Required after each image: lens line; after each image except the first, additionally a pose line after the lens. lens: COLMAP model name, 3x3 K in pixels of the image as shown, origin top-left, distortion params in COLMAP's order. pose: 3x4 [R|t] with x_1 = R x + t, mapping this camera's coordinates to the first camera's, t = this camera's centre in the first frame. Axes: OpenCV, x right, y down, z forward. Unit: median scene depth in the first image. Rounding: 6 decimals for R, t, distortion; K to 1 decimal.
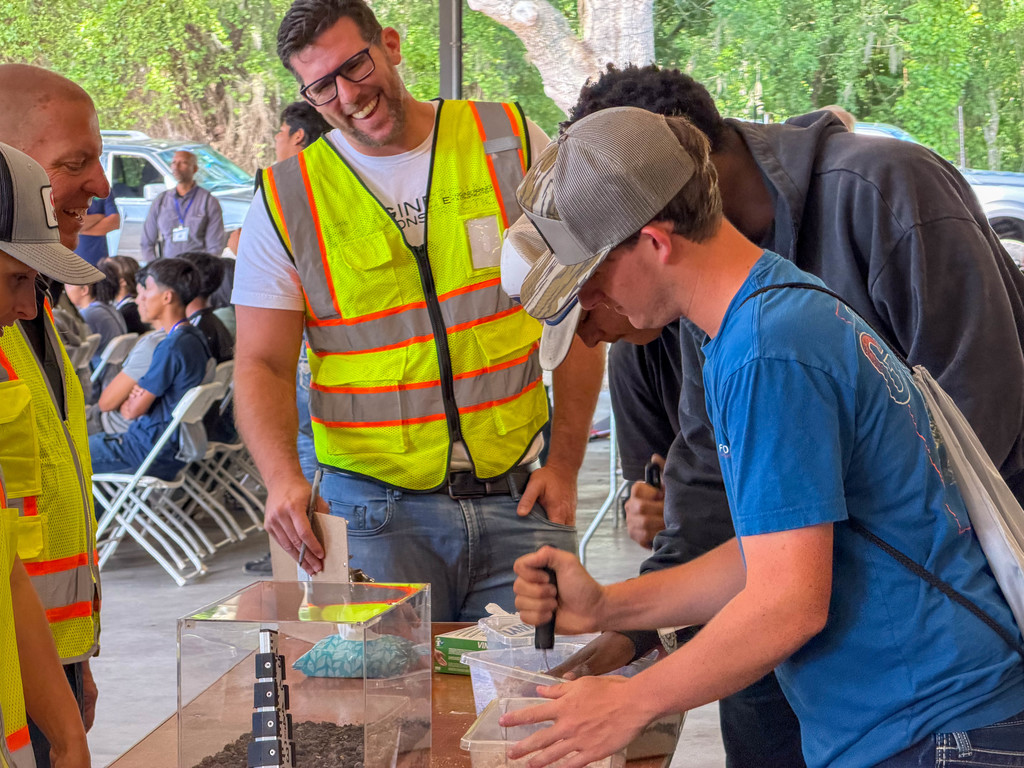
lens RADIAL K [[2977.3, 0, 512.3], [0, 2977.3, 384.0], [0, 0, 1]] dist [0.129063, 0.000000]
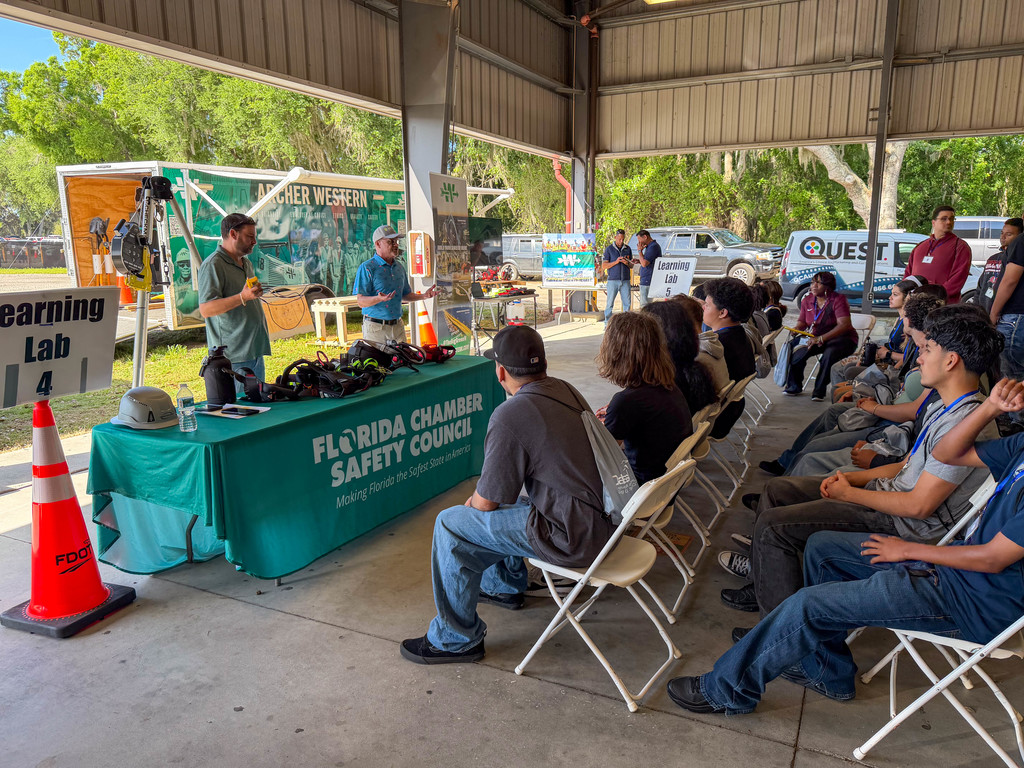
lens RADIAL K [[726.6, 0, 512.6], [0, 726.6, 384.2], [0, 0, 1]] dist [0.004593, 0.000637]
pose [[0.939861, 0.053044, -0.337413, -0.052908], [-0.010422, 0.991861, 0.126898, -0.017265], [0.341398, -0.115750, 0.932764, 0.230337]]
